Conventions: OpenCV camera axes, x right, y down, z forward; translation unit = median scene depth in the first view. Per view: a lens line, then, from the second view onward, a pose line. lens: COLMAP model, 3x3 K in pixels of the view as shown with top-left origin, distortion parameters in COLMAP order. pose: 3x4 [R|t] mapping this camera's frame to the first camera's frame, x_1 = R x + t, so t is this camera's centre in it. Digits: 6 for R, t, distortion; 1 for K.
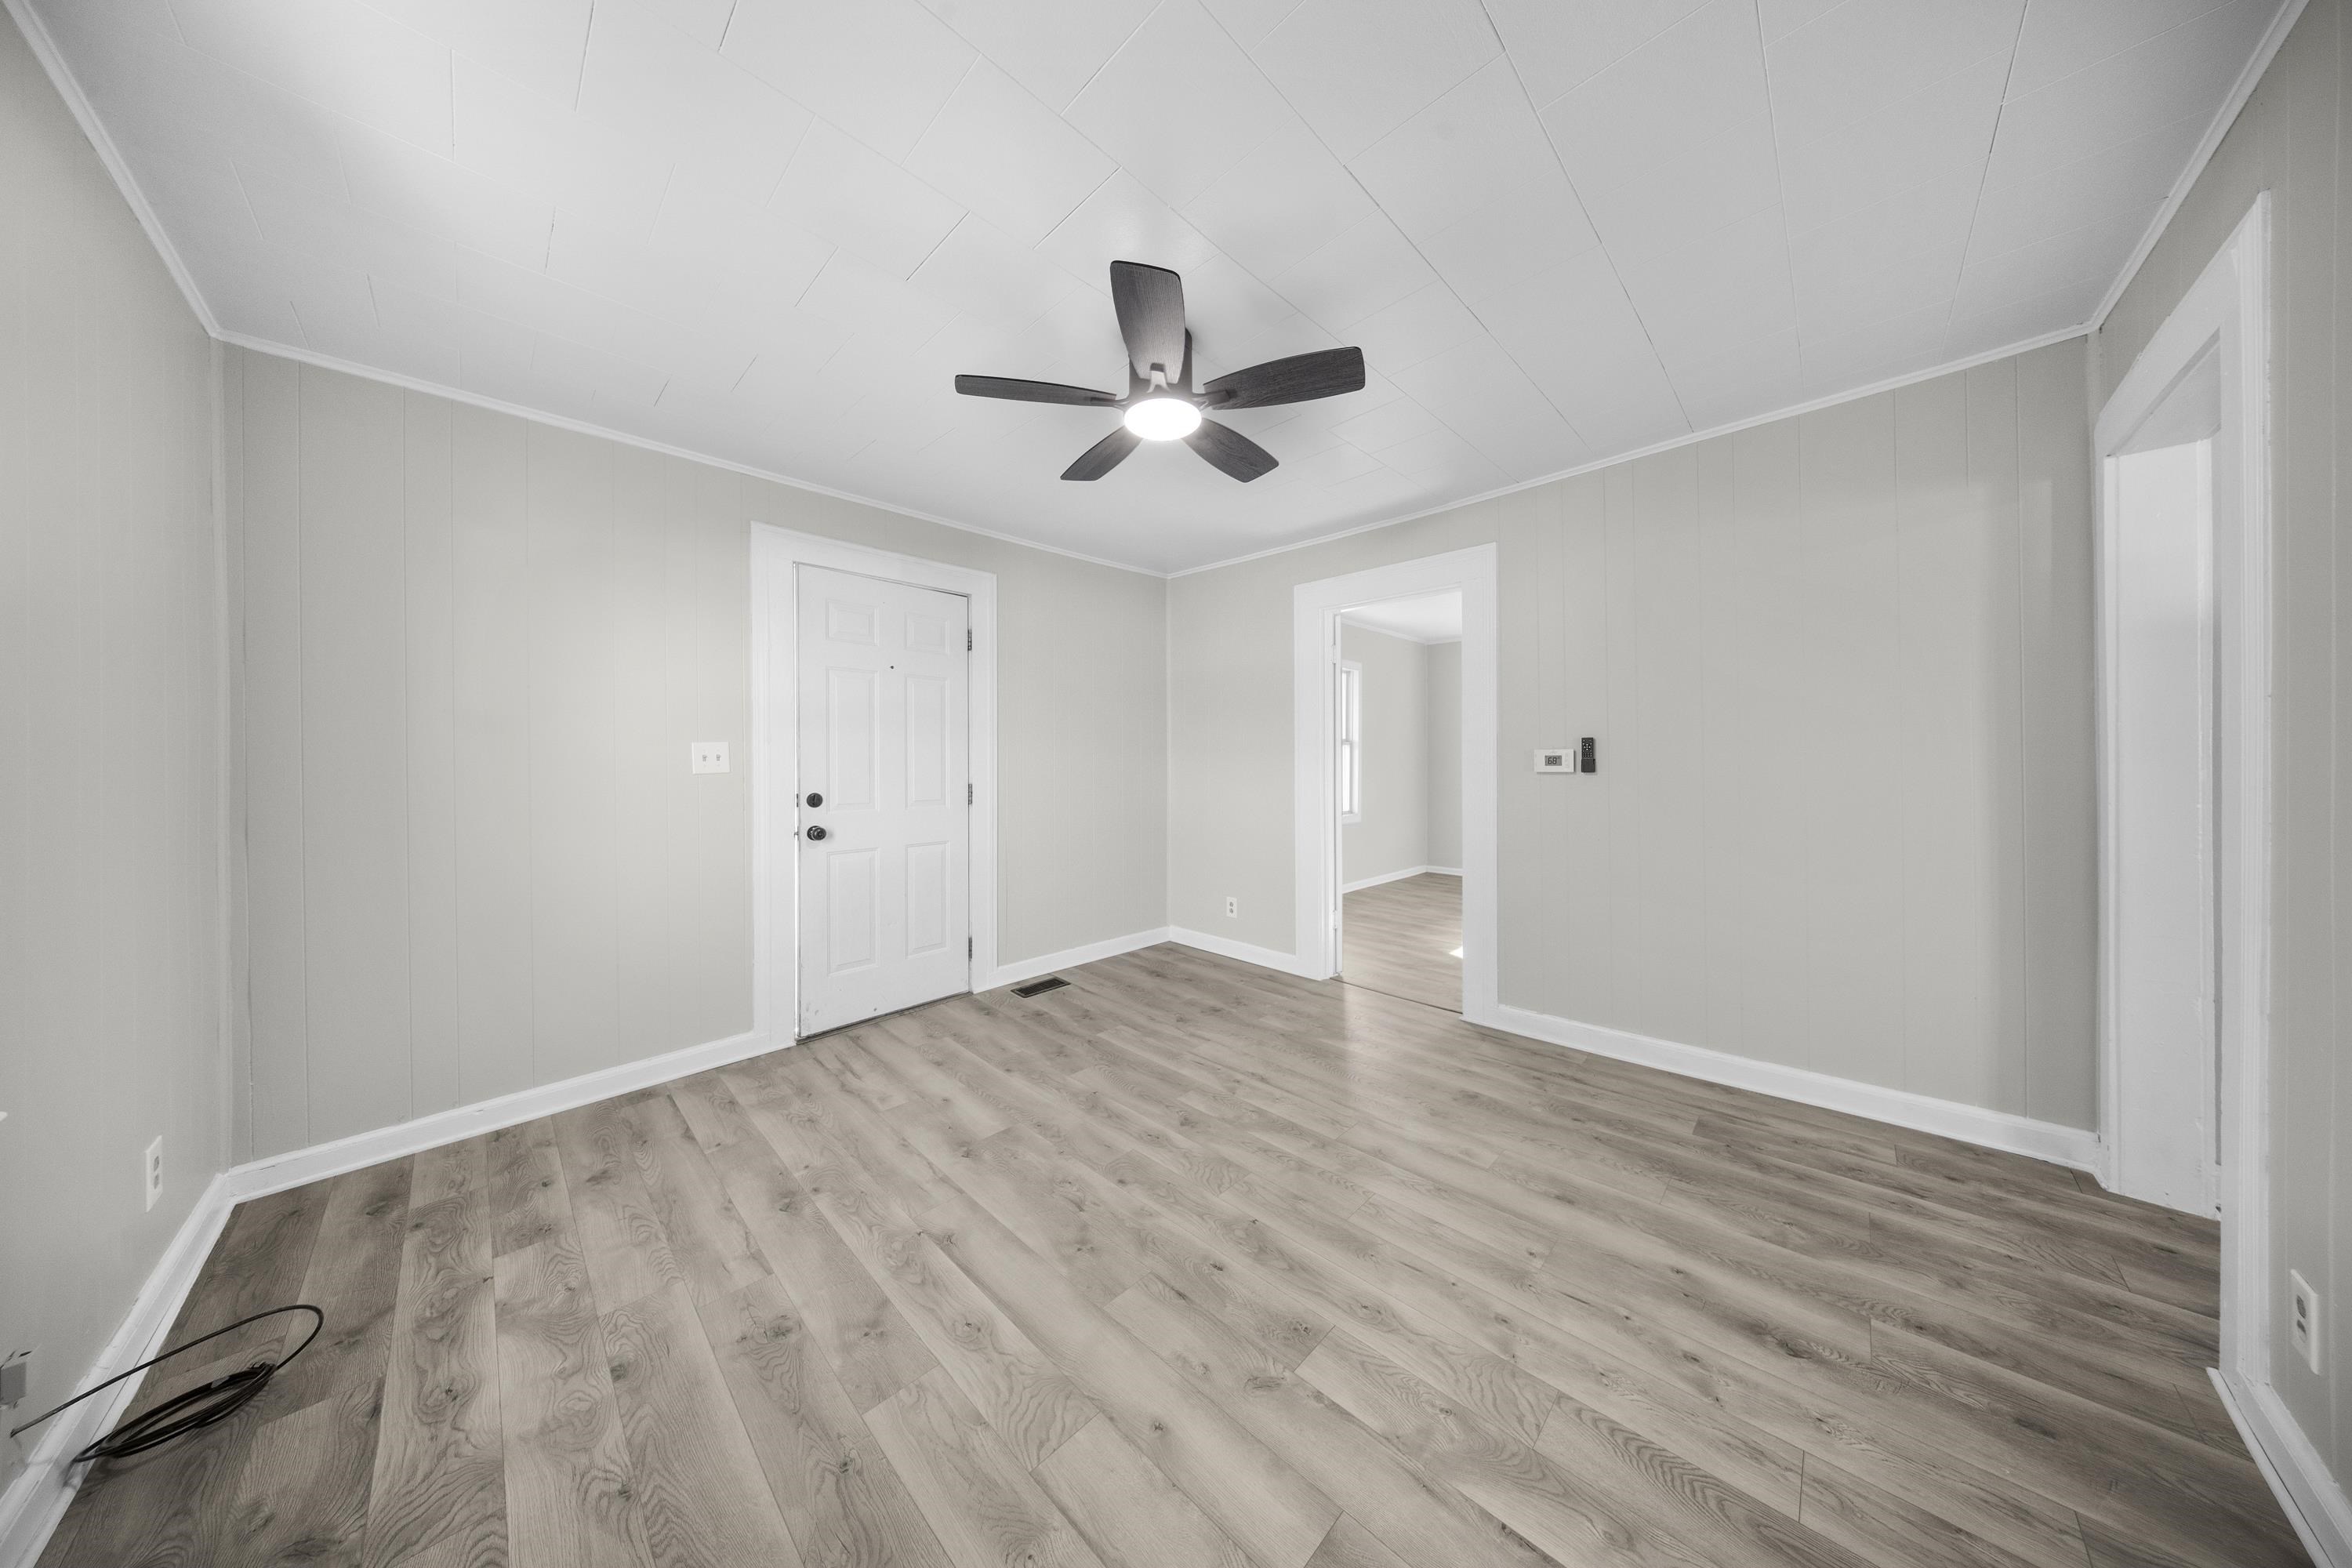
lens RADIAL K [[692.6, 0, 1177.3], [0, 692.6, 761.9], [0, 0, 1]] dist [0.006703, -0.003719]
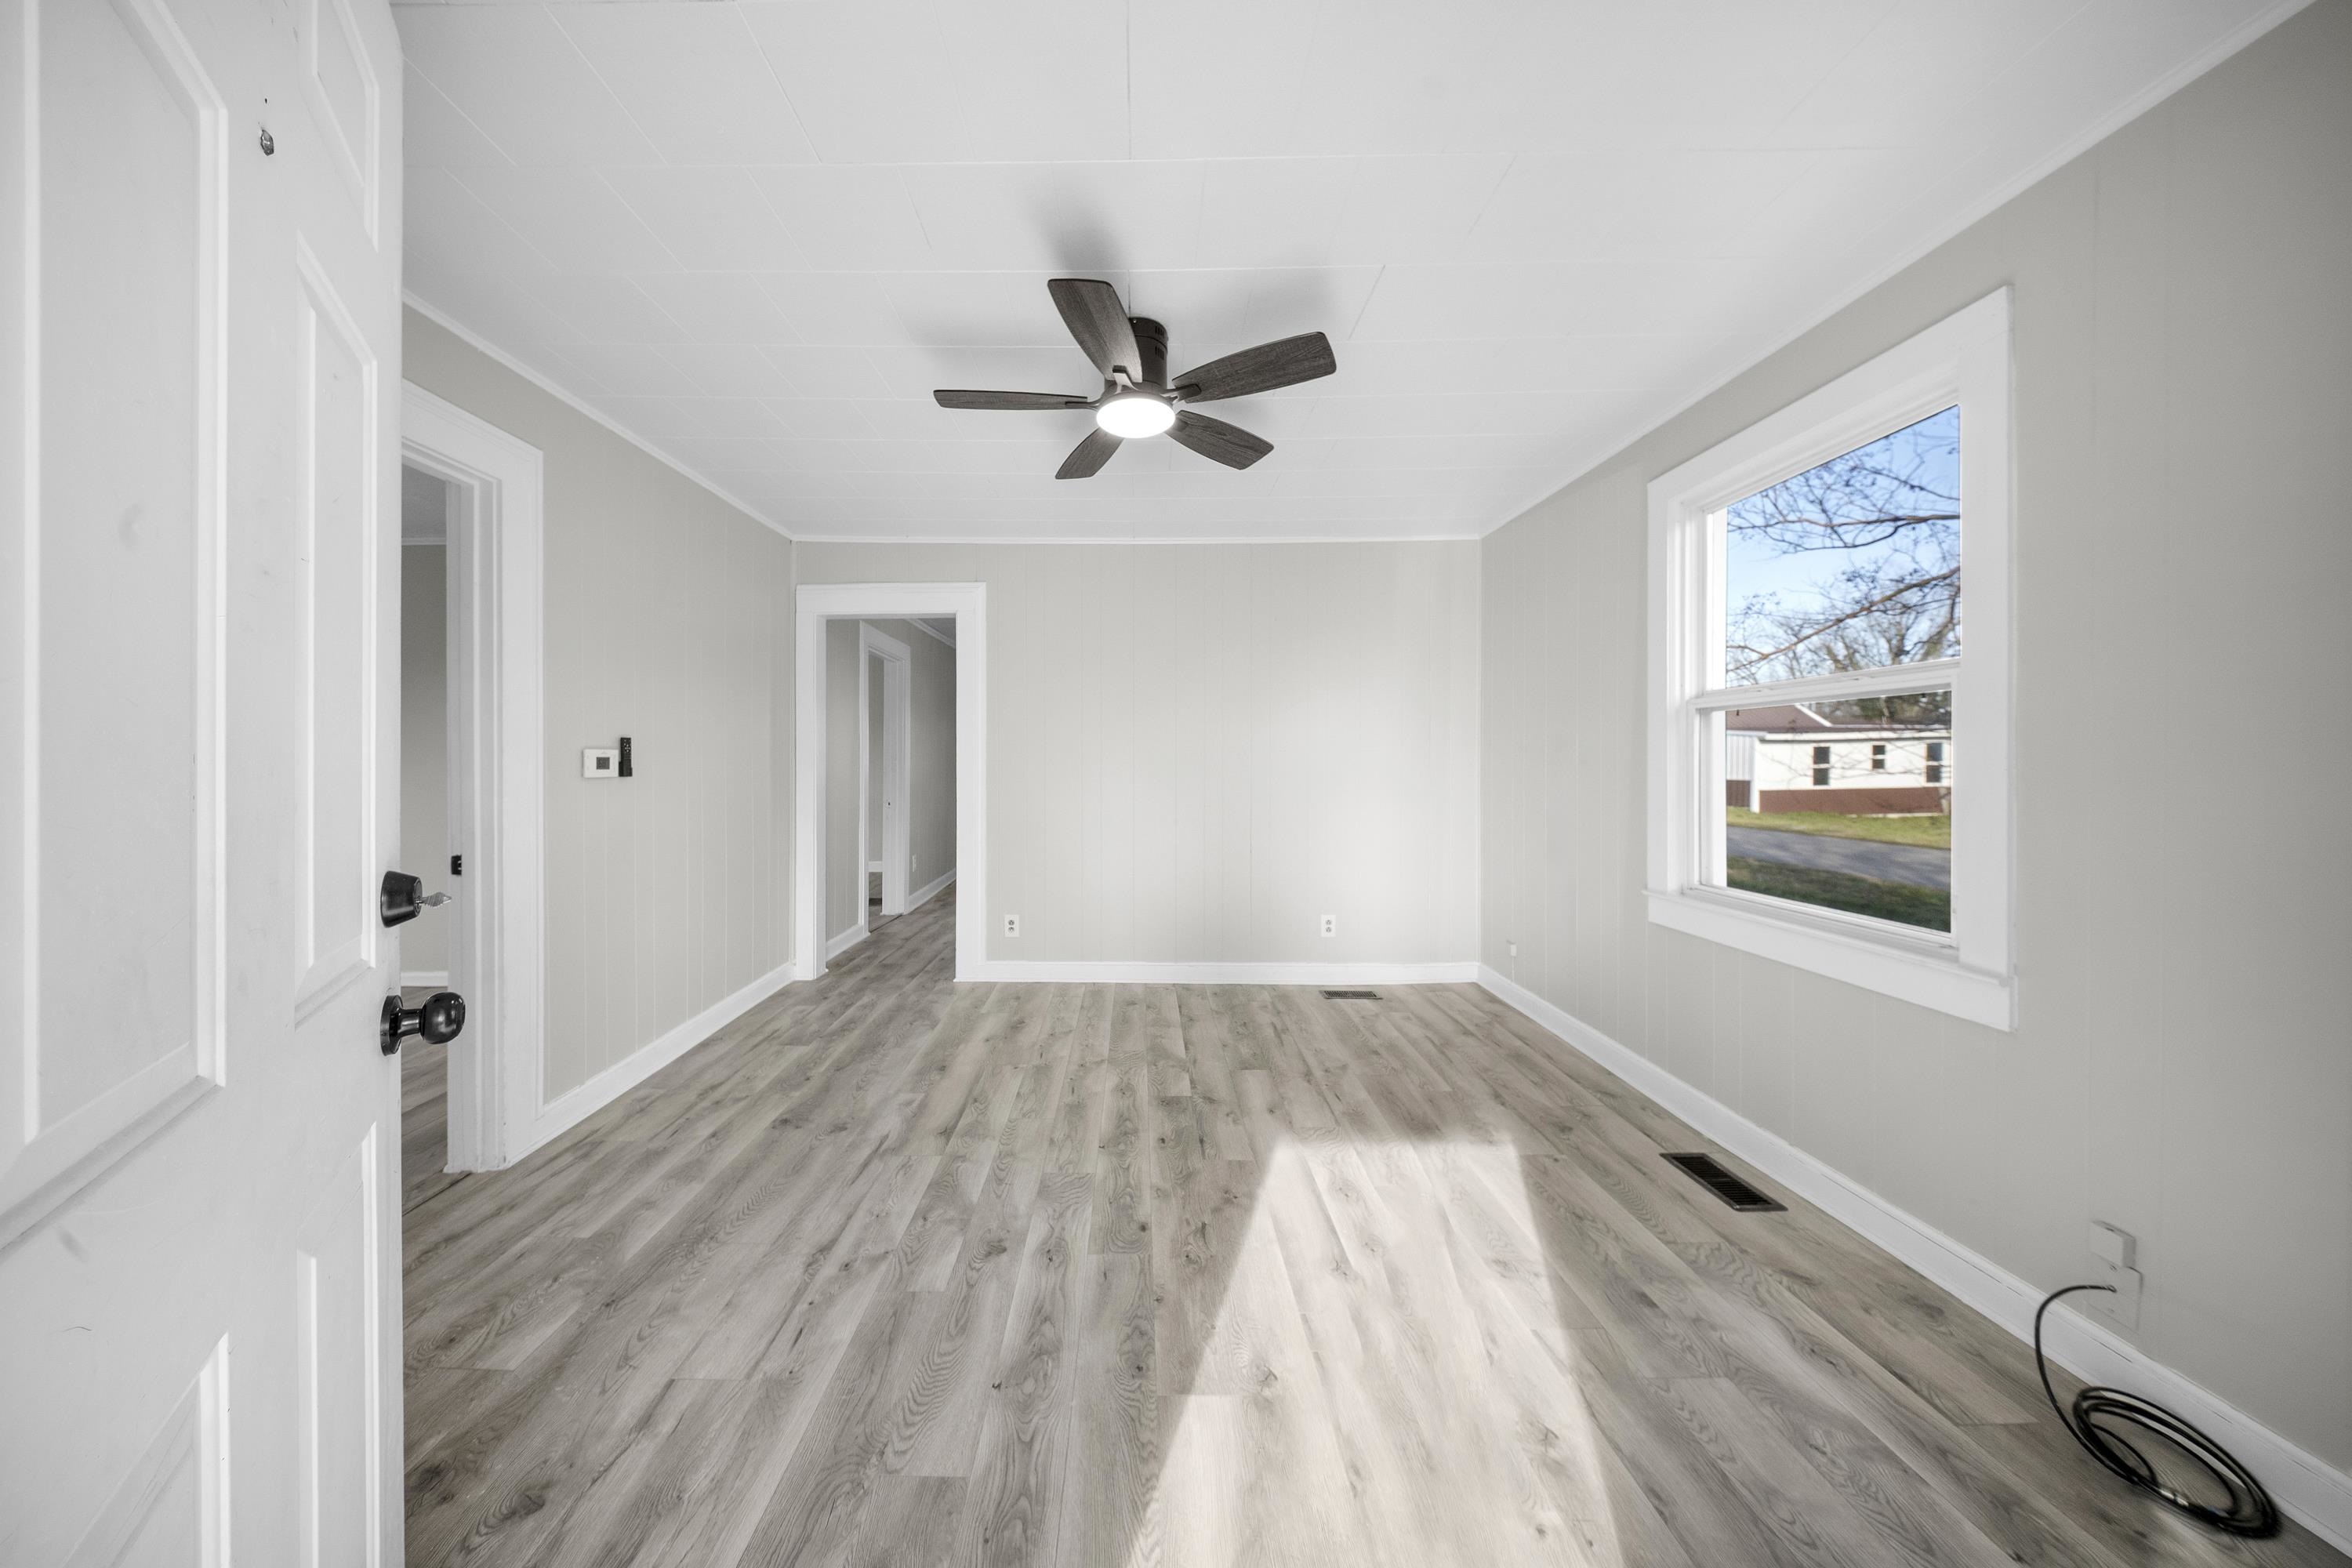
lens RADIAL K [[713.2, 0, 1136.6], [0, 713.2, 755.4], [0, 0, 1]] dist [0.007104, -0.004051]
pose [[-0.694480, 0.019330, 0.719252, -0.744322], [0.012174, 0.999812, -0.015116, 0.014174], [-0.719409, -0.001742, -0.694585, 1.643759]]
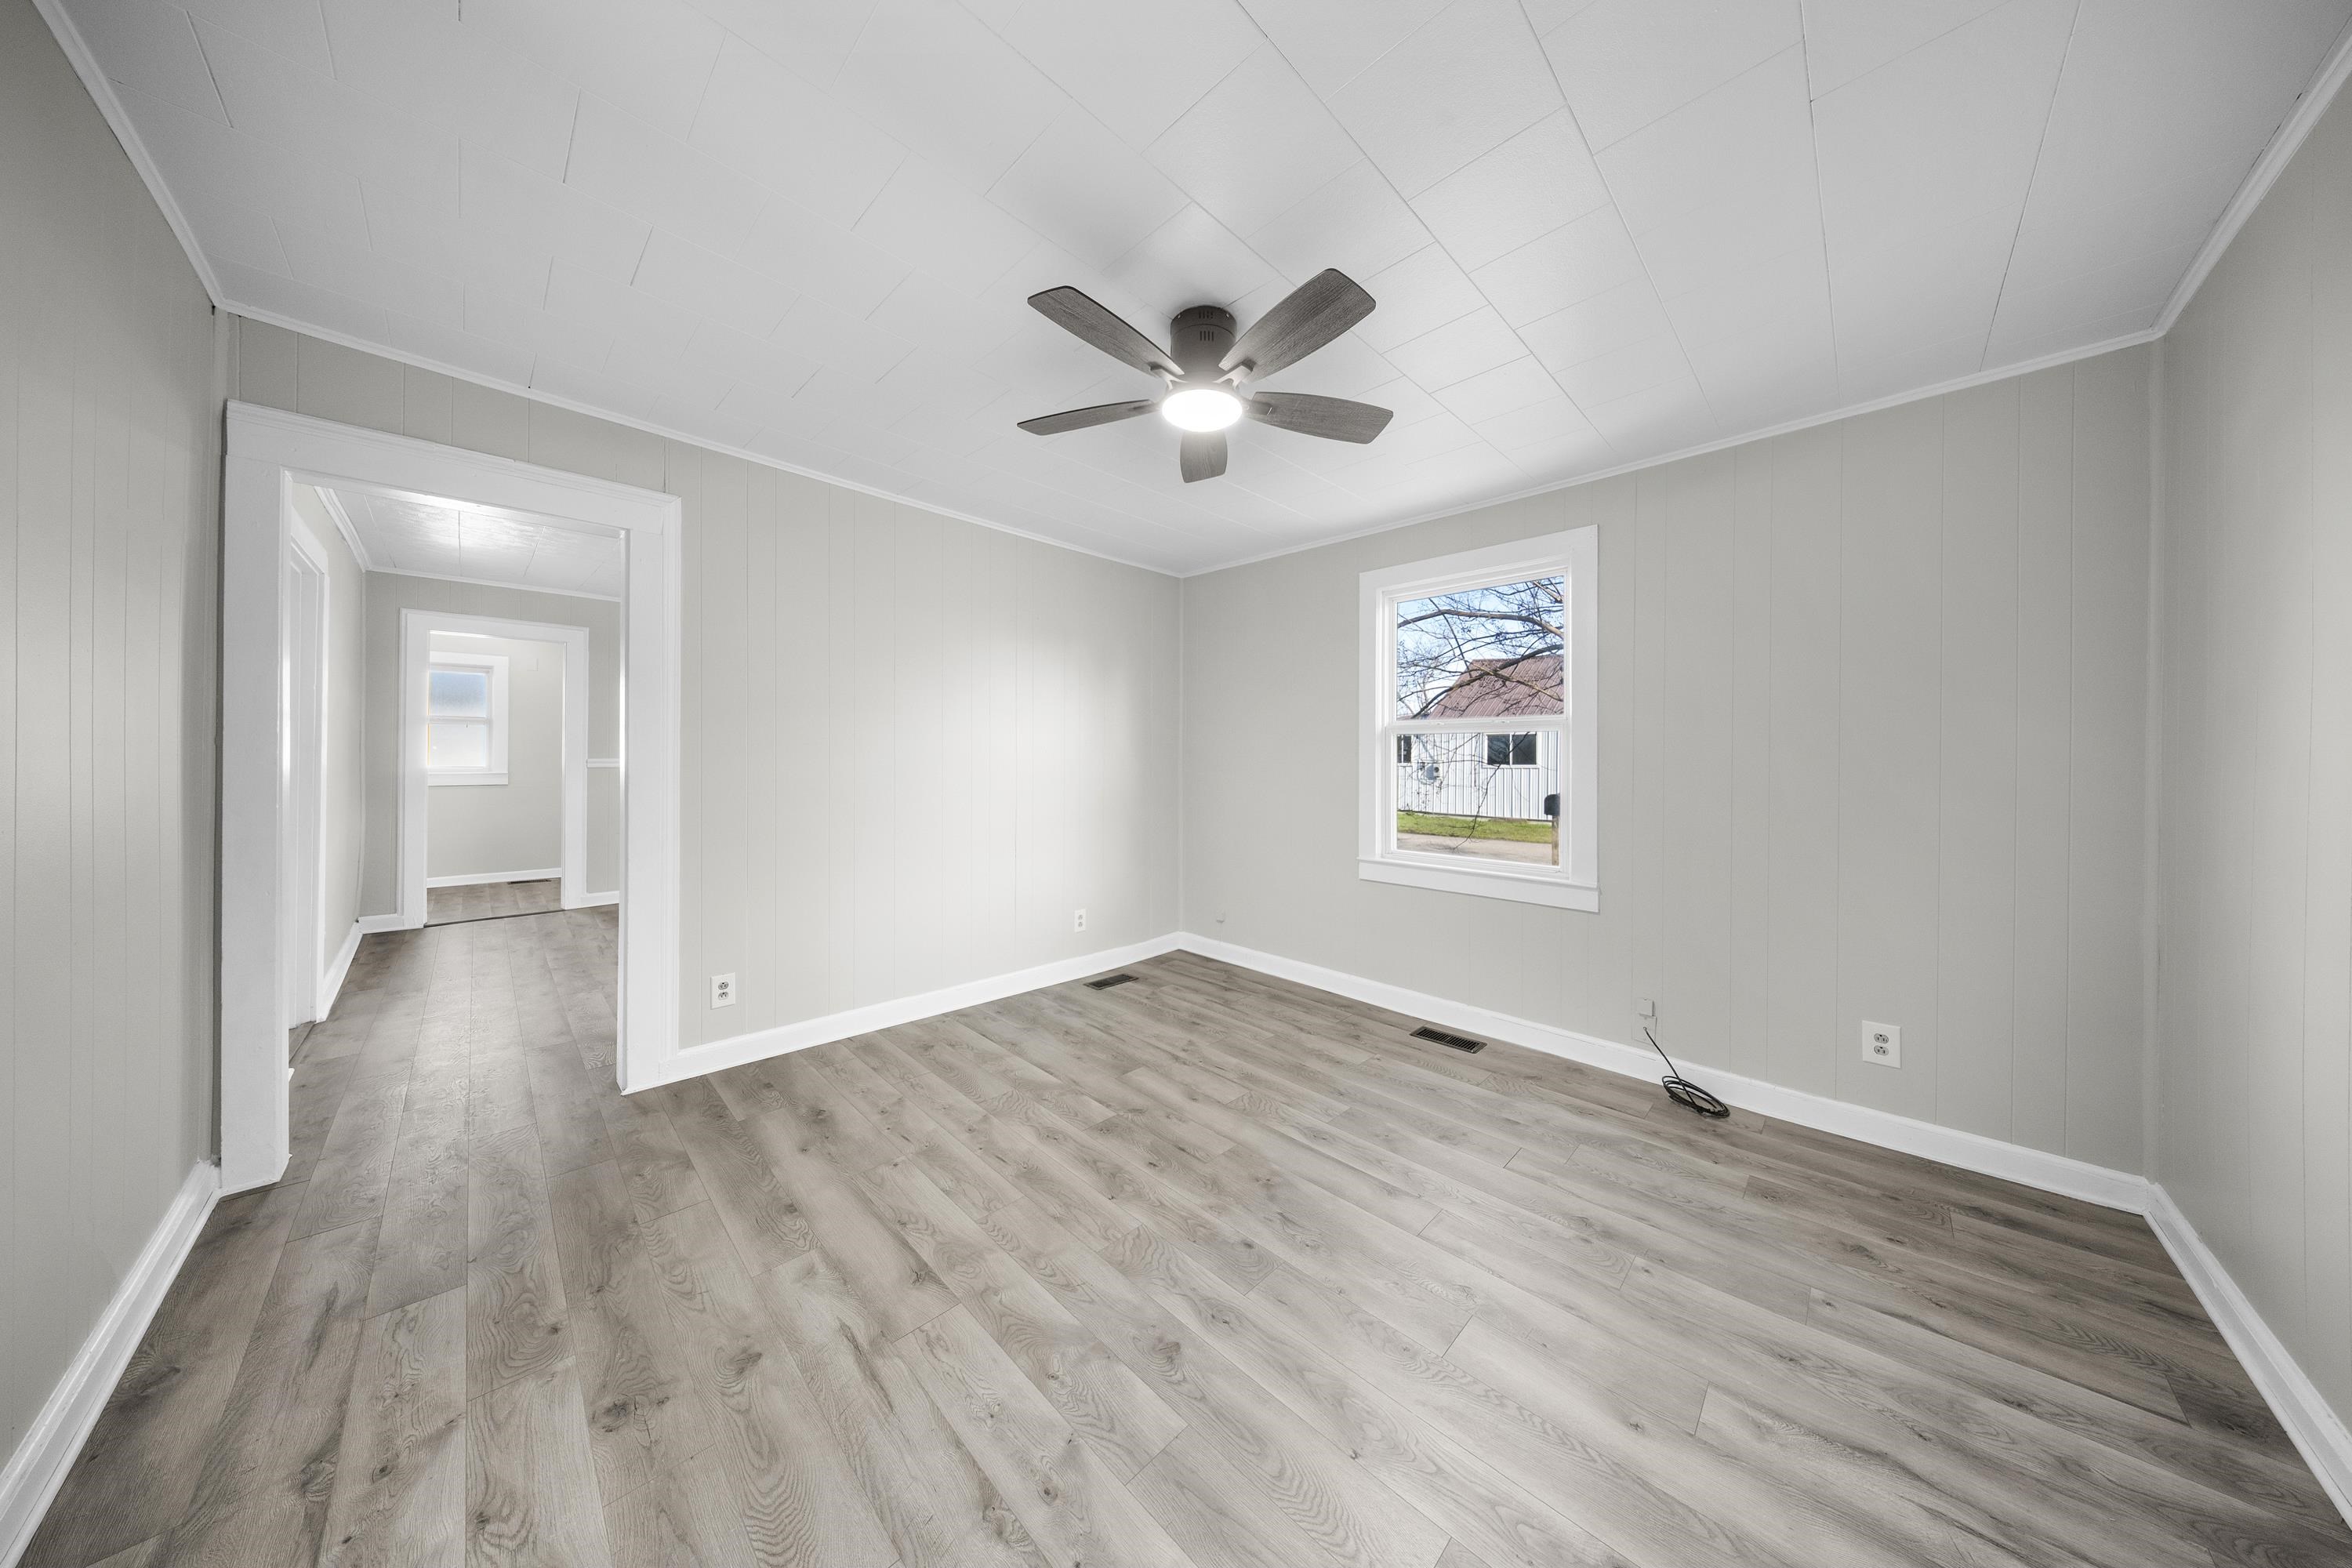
lens RADIAL K [[692.6, 0, 1177.3], [0, 692.6, 761.9], [0, 0, 1]] dist [0.006703, -0.003719]
pose [[-0.999955, -0.001247, 0.009417, 0.002183], [-0.001177, 0.999972, 0.007437, -0.010752], [-0.009426, 0.007425, -0.999928, 1.872838]]
